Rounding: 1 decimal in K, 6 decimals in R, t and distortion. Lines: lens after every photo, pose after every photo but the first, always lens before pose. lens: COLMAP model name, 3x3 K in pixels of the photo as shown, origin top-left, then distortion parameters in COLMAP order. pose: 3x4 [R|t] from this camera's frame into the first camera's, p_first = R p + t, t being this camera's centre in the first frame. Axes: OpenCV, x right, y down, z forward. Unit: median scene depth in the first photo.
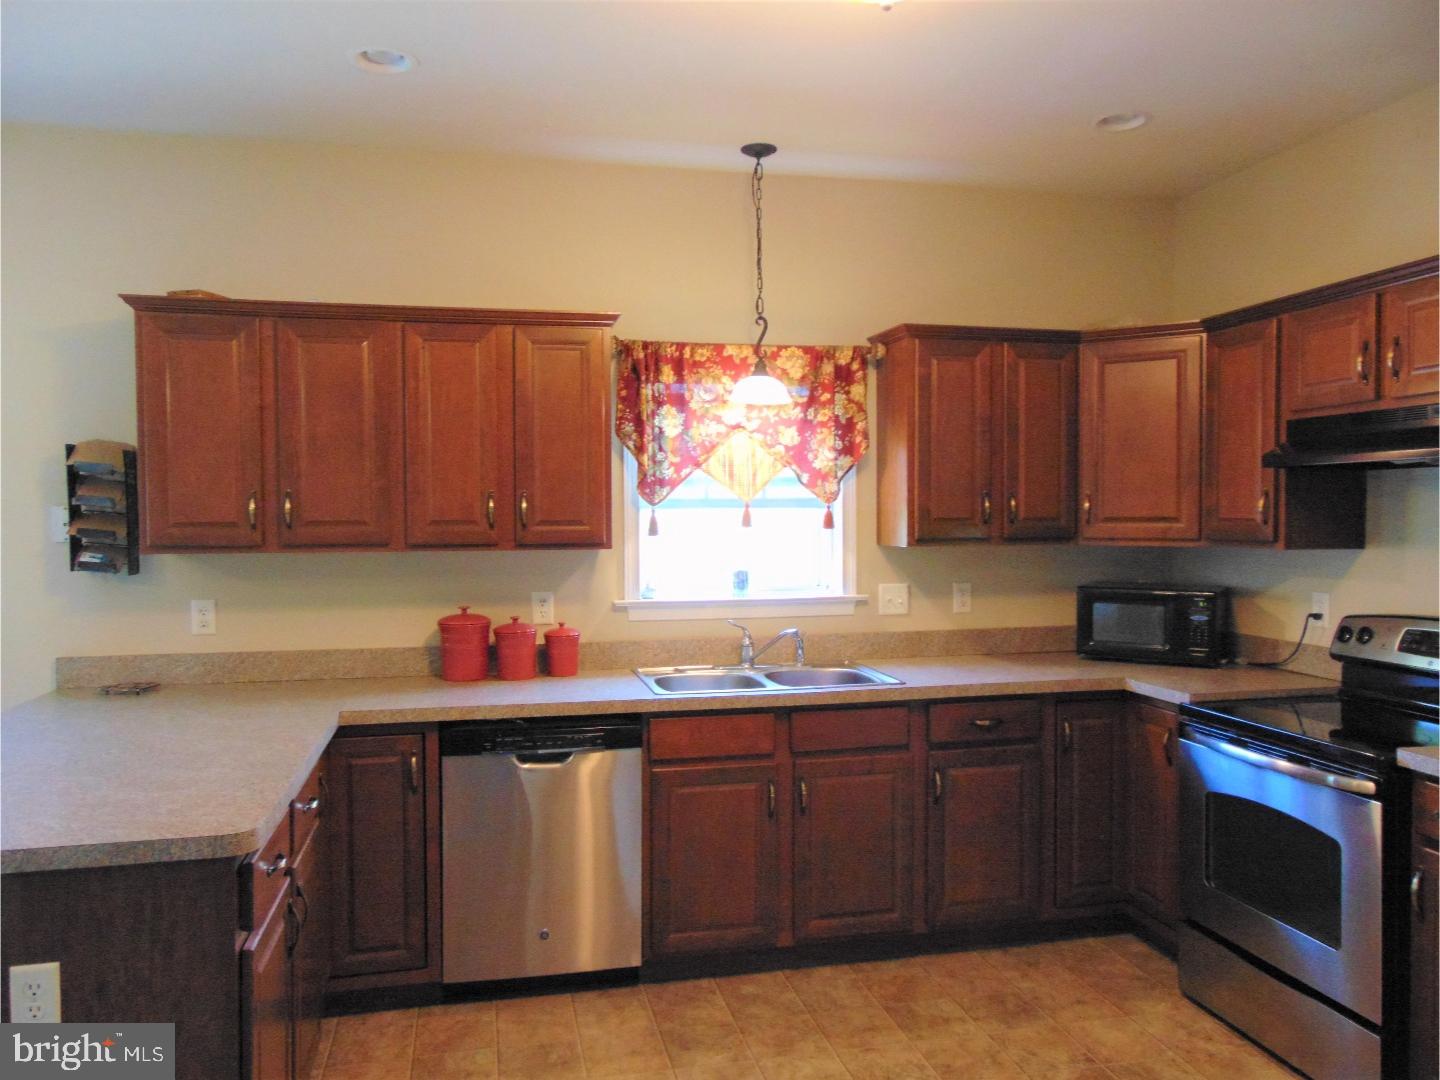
lens RADIAL K [[1073.3, 0, 720.0], [0, 1073.3, 540.0], [0, 0, 1]] dist [-0.009707, 0.003958]
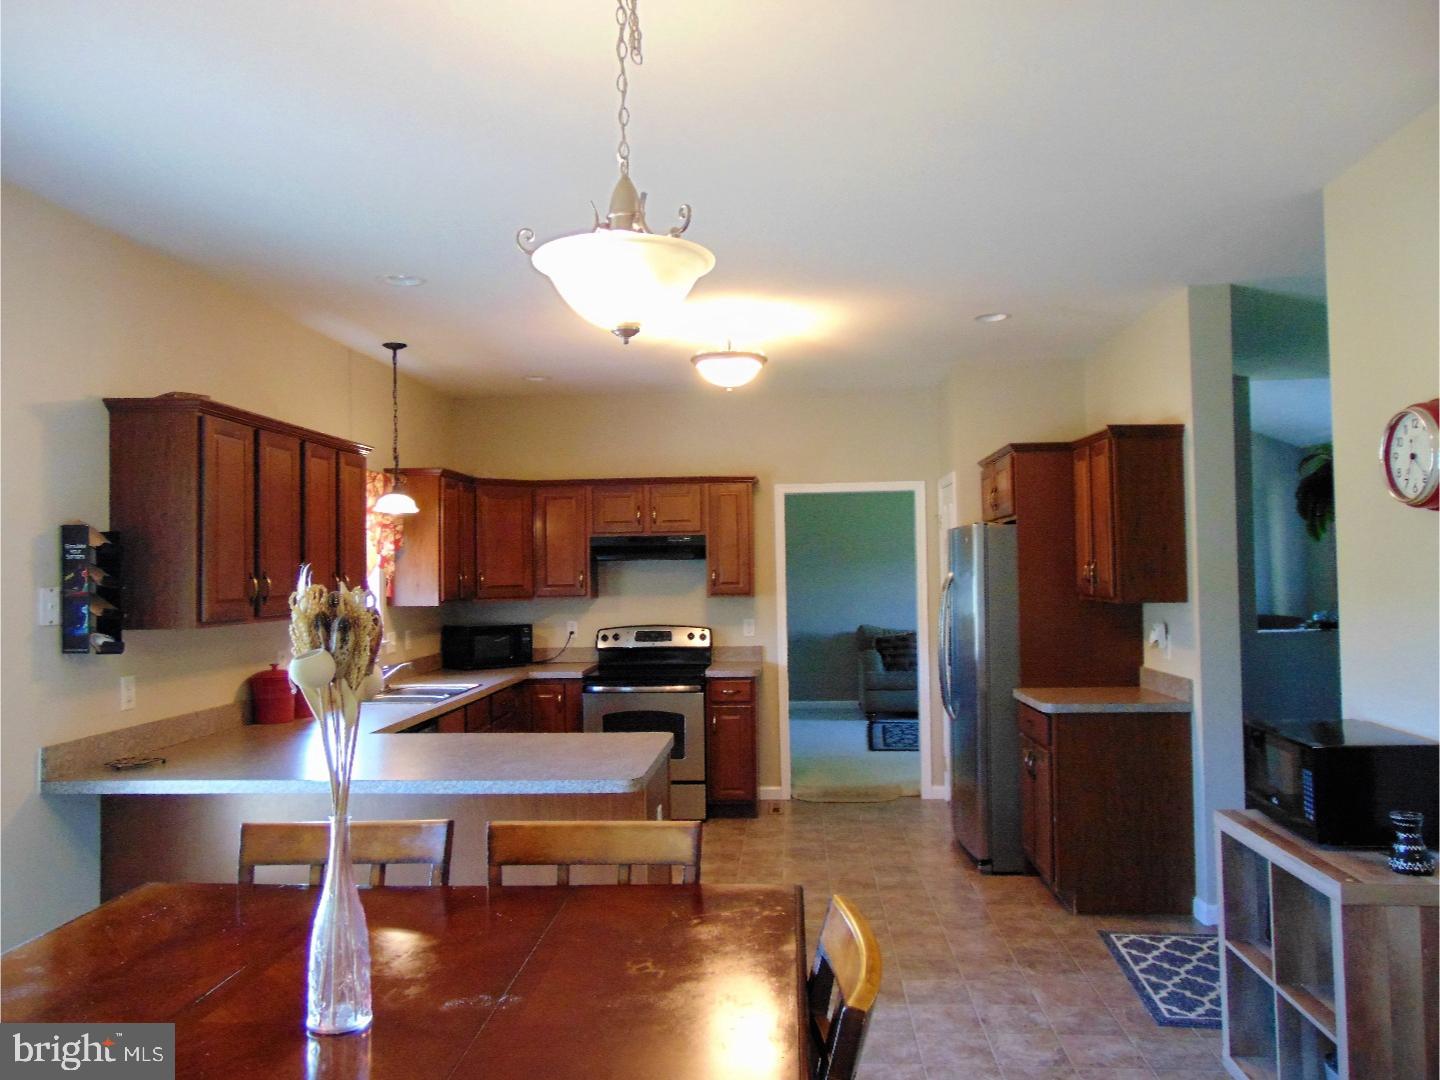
lens RADIAL K [[1078.7, 0, 720.0], [0, 1078.7, 540.0], [0, 0, 1]] dist [-0.028994, 0.002458]
pose [[0.289329, 0.025829, 0.956881, -1.251672], [0.038670, 0.998504, -0.038645, -0.013382], [-0.956448, 0.048183, 0.287897, 0.133647]]
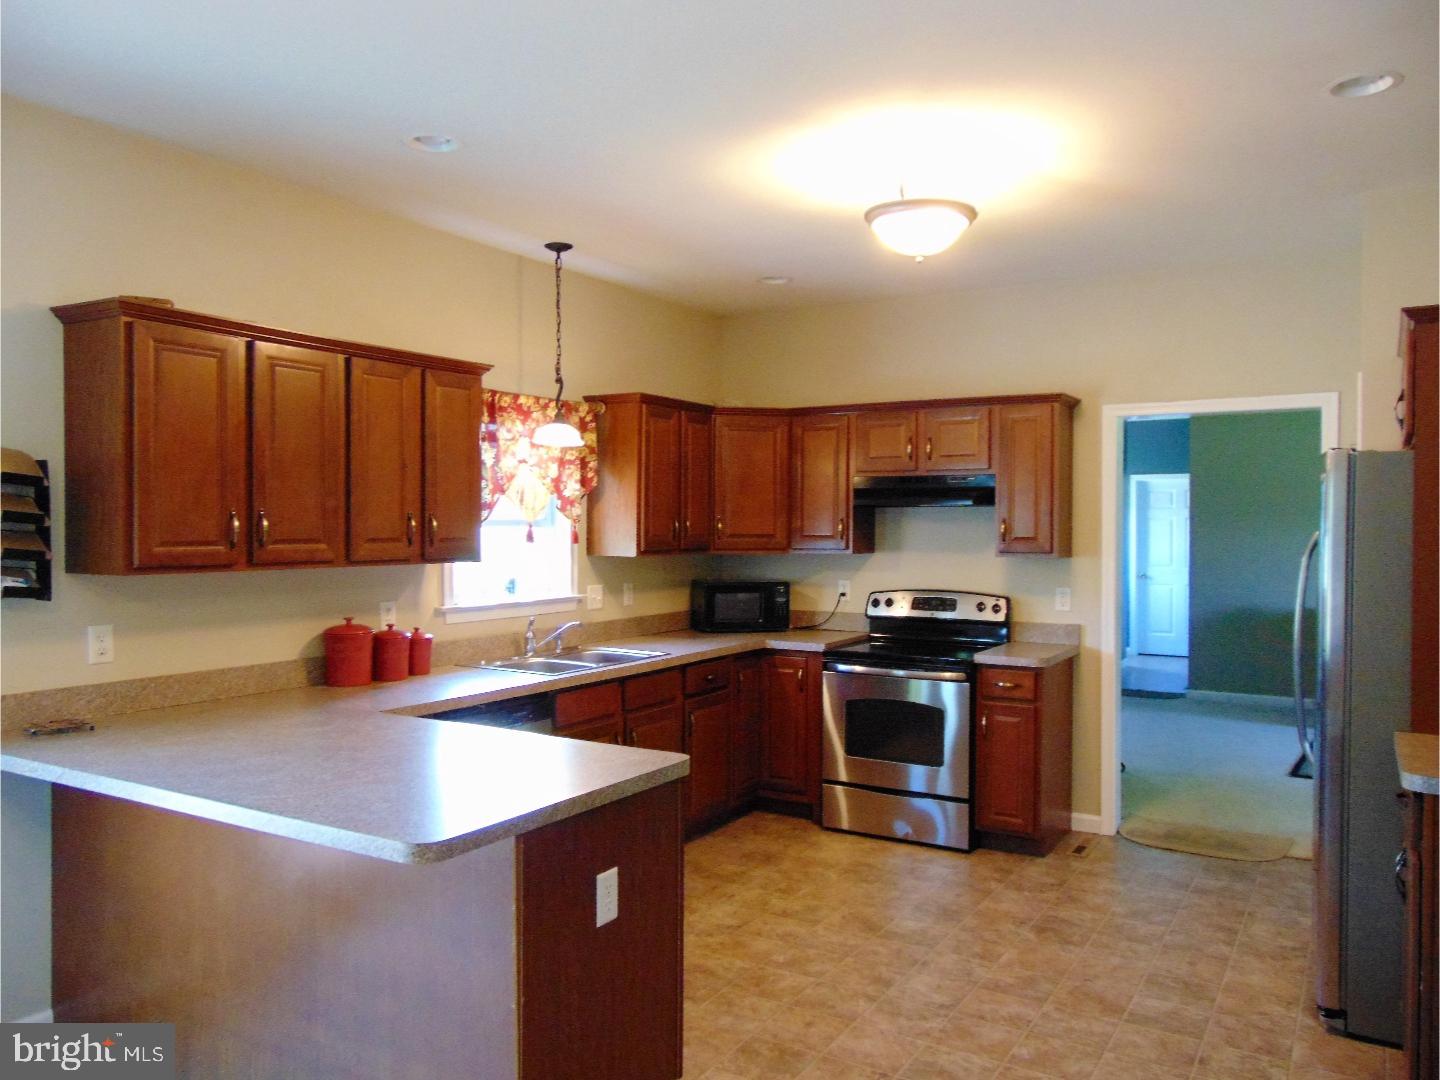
lens RADIAL K [[1073.3, 0, 720.0], [0, 1073.3, 540.0], [0, 0, 1]] dist [-0.009707, 0.003958]
pose [[0.697271, -0.003960, 0.716796, -0.731721], [0.011986, 0.999909, -0.006136, -0.004943], [-0.716707, 0.012870, 0.697256, -0.021448]]
